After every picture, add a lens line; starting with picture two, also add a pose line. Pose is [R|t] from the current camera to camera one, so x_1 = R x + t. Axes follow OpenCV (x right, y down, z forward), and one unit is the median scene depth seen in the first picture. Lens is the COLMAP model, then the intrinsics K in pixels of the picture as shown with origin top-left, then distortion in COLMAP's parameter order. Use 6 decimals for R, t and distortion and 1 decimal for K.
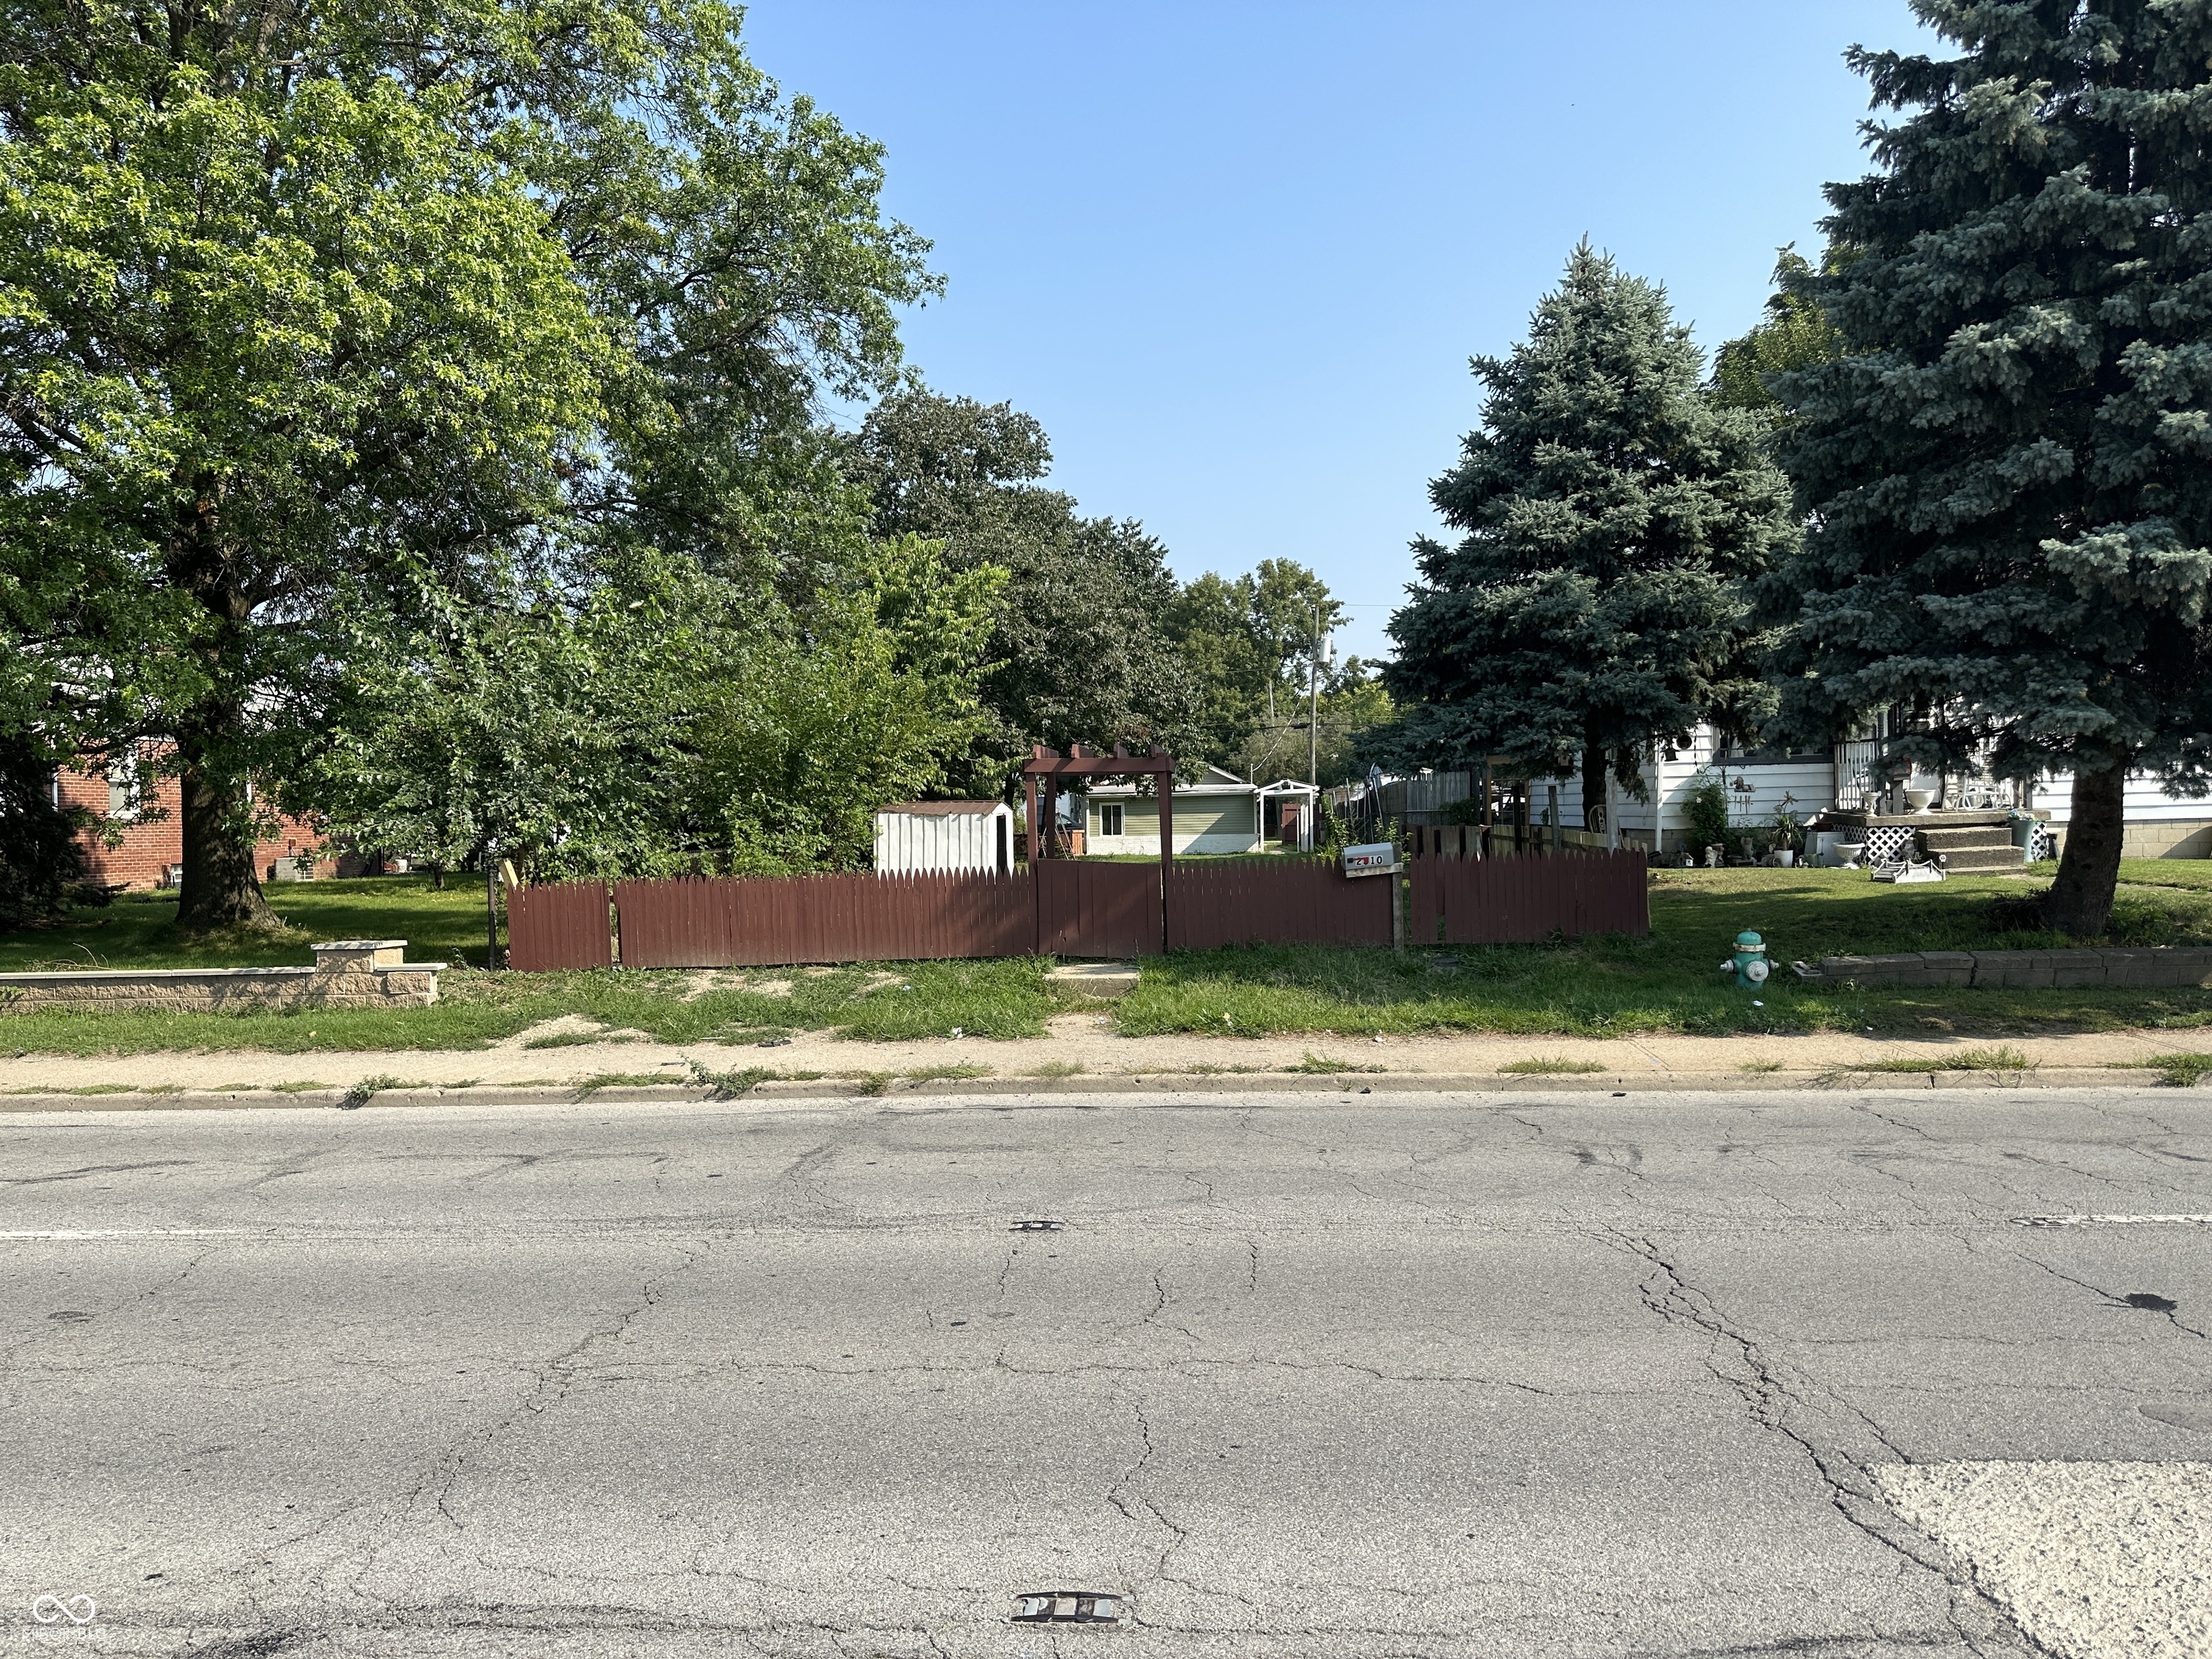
lens RADIAL K [[1555.3, 0, 1052.3], [0, 1555.3, 852.5], [0, 0, 1]] dist [0.072806, -0.078656]
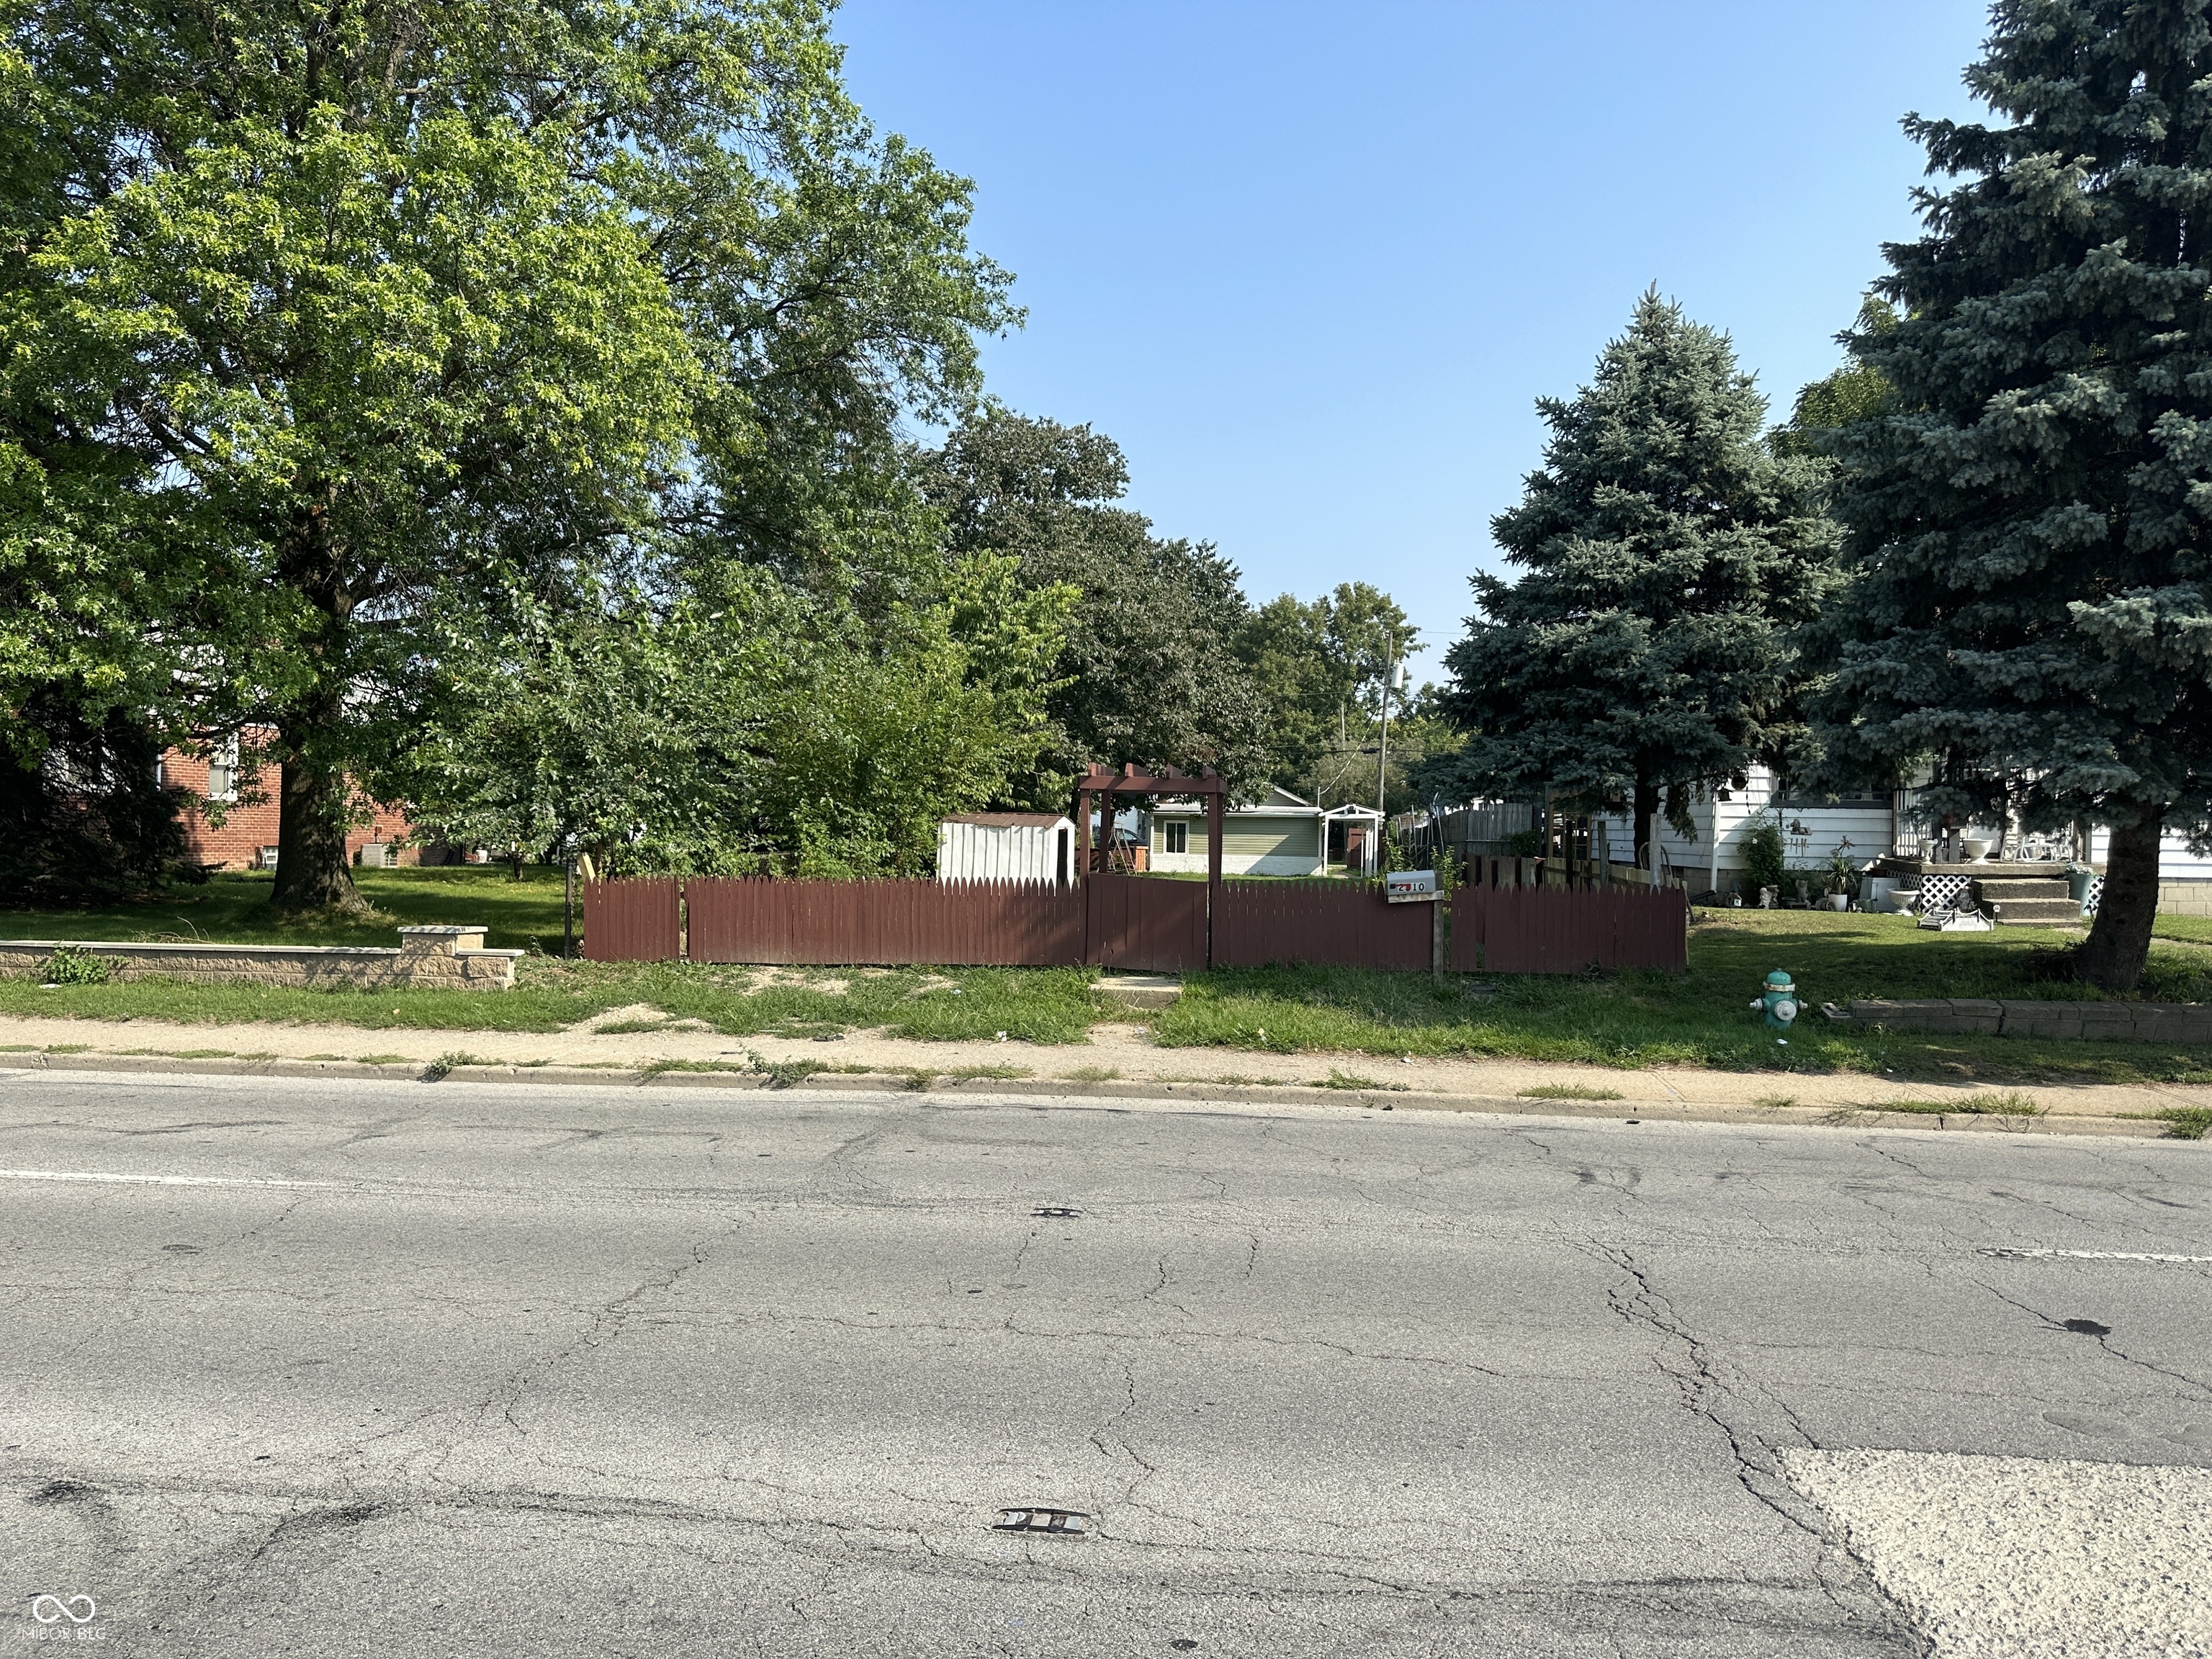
lens RADIAL K [[1555.3, 0, 1058.6], [0, 1555.3, 845.6], [0, 0, 1]] dist [0.072806, -0.078656]
pose [[0.998433, 0.038581, -0.040526, 0.008064], [-0.039125, 0.999153, -0.012717, 0.000031], [0.040001, 0.014282, 0.999098, -0.025392]]
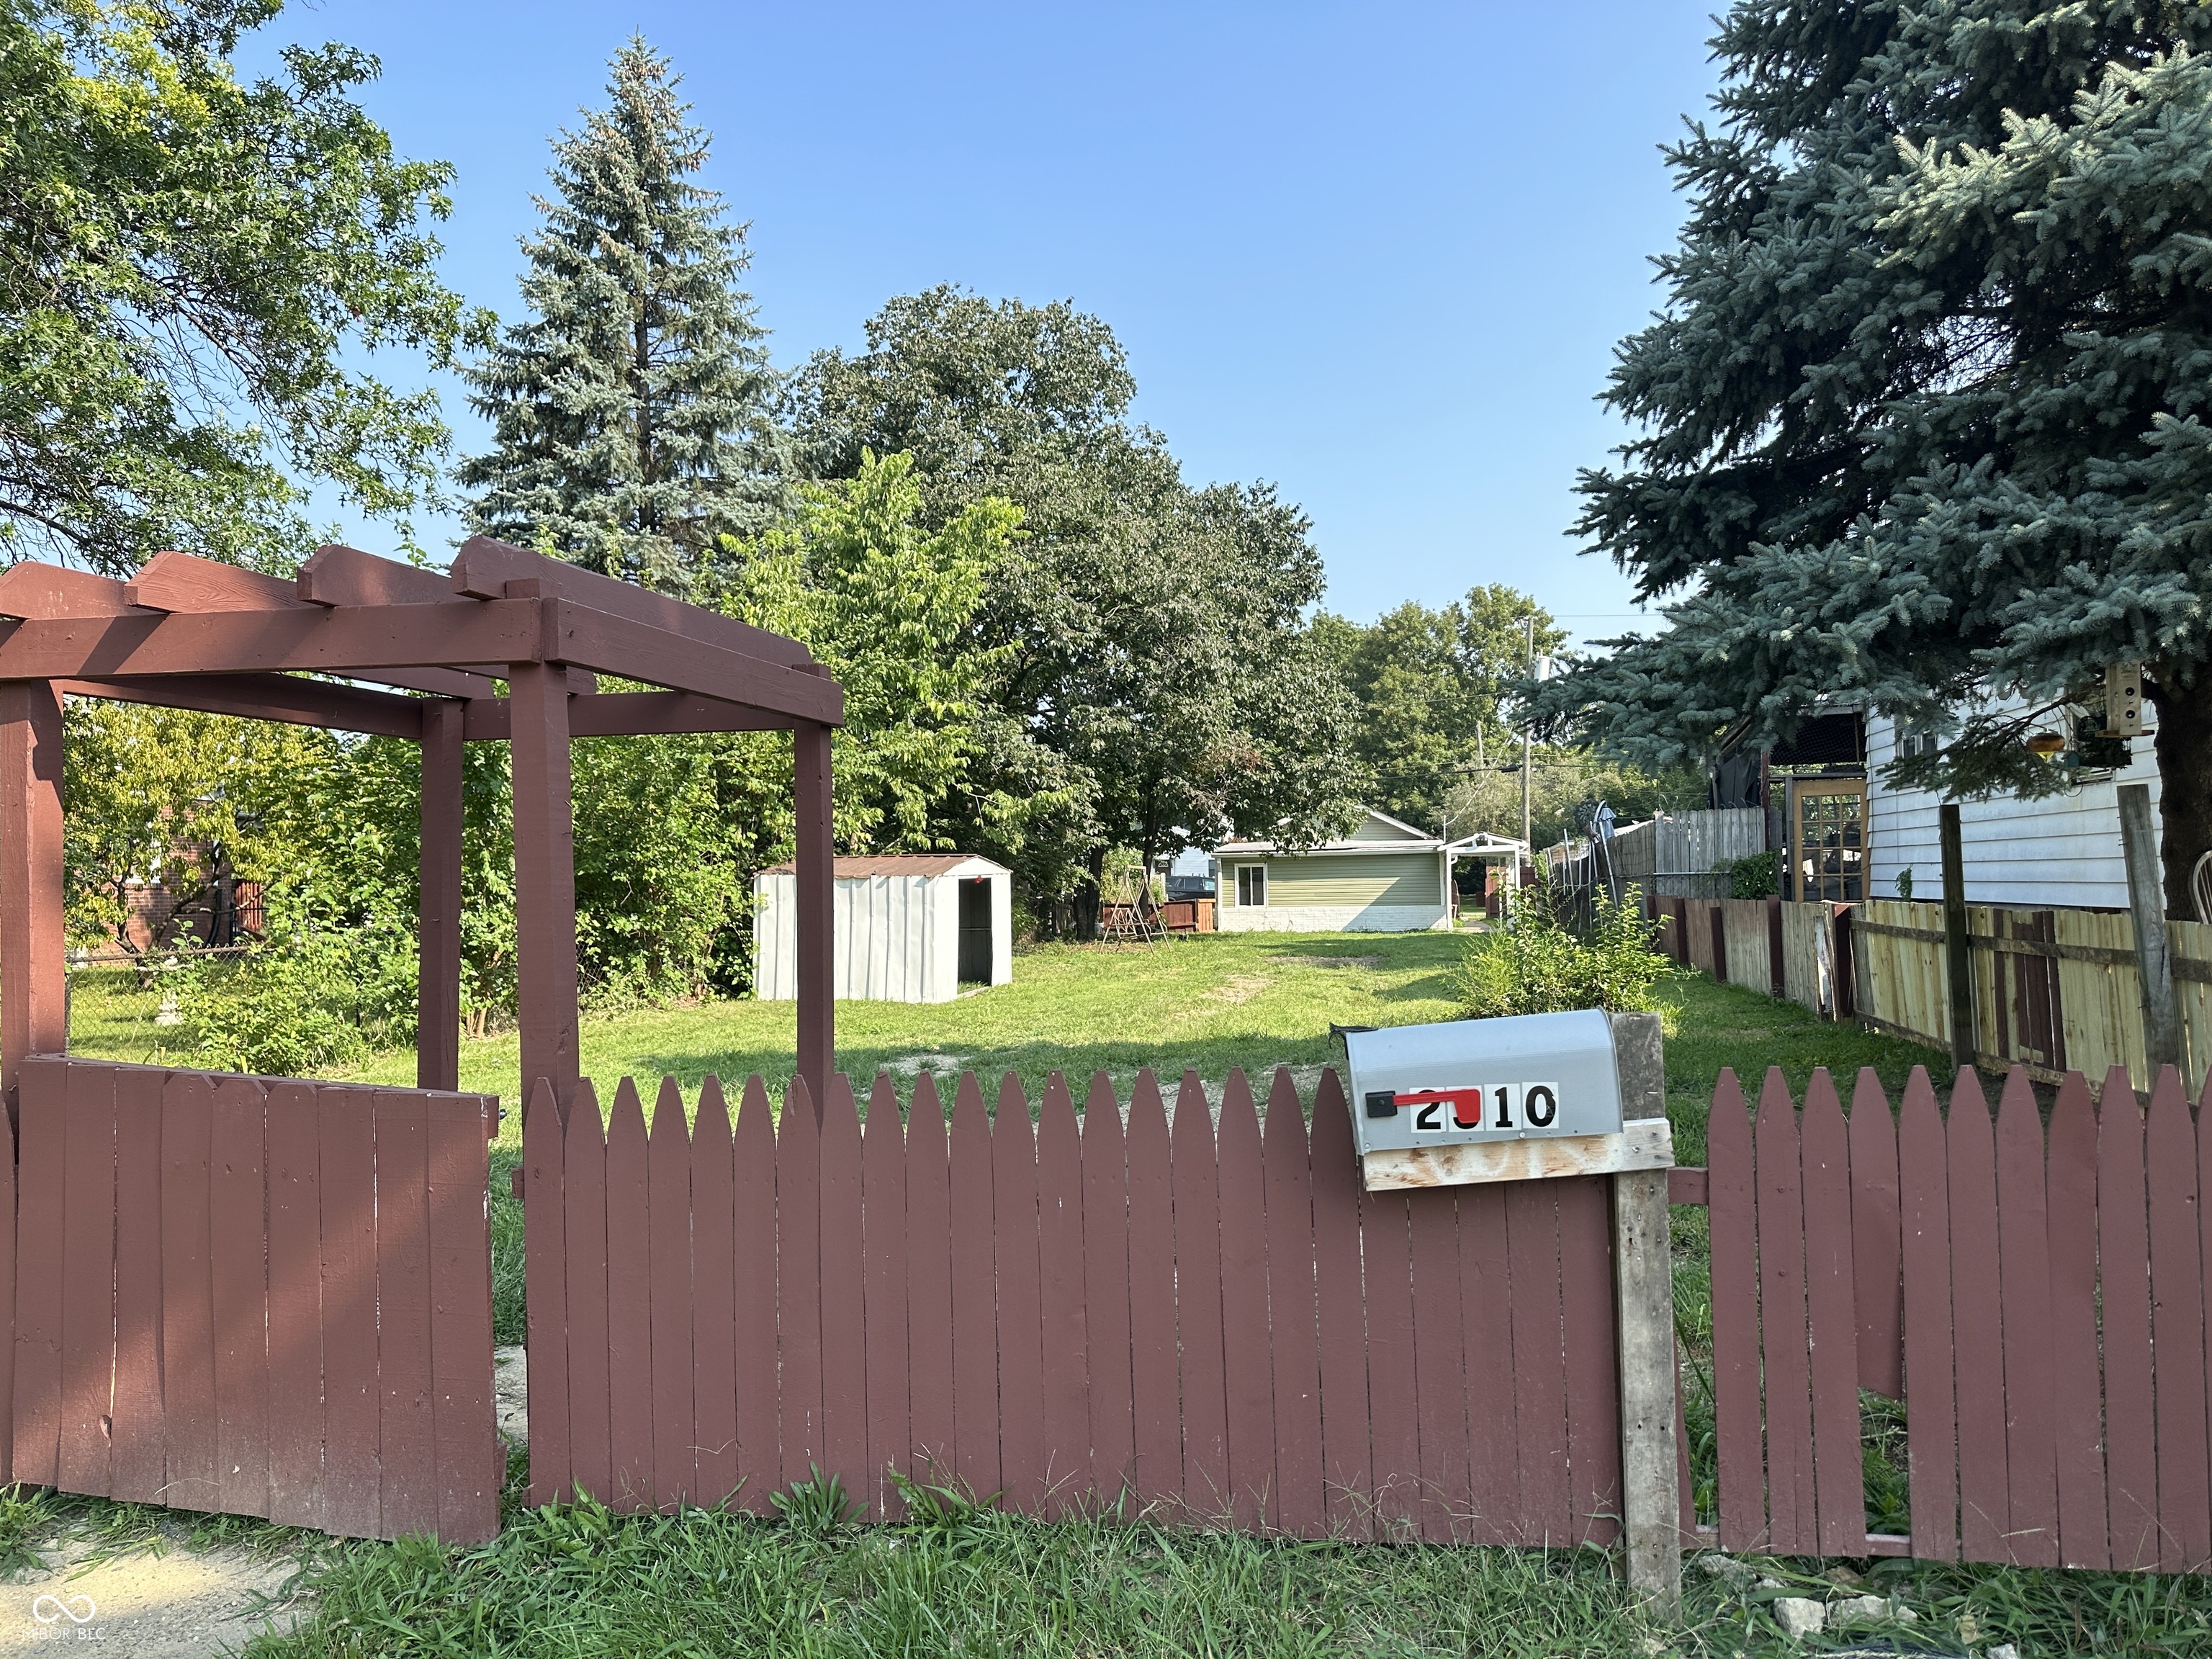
lens RADIAL K [[1555.3, 0, 1101.2], [0, 1555.3, 847.5], [0, 0, 1]] dist [0.072806, -0.078656]
pose [[0.993728, 0.000073, -0.111823, 0.122565], [-0.005178, 0.998957, -0.045368, -0.011884], [0.111703, 0.045663, 0.992692, 0.554114]]
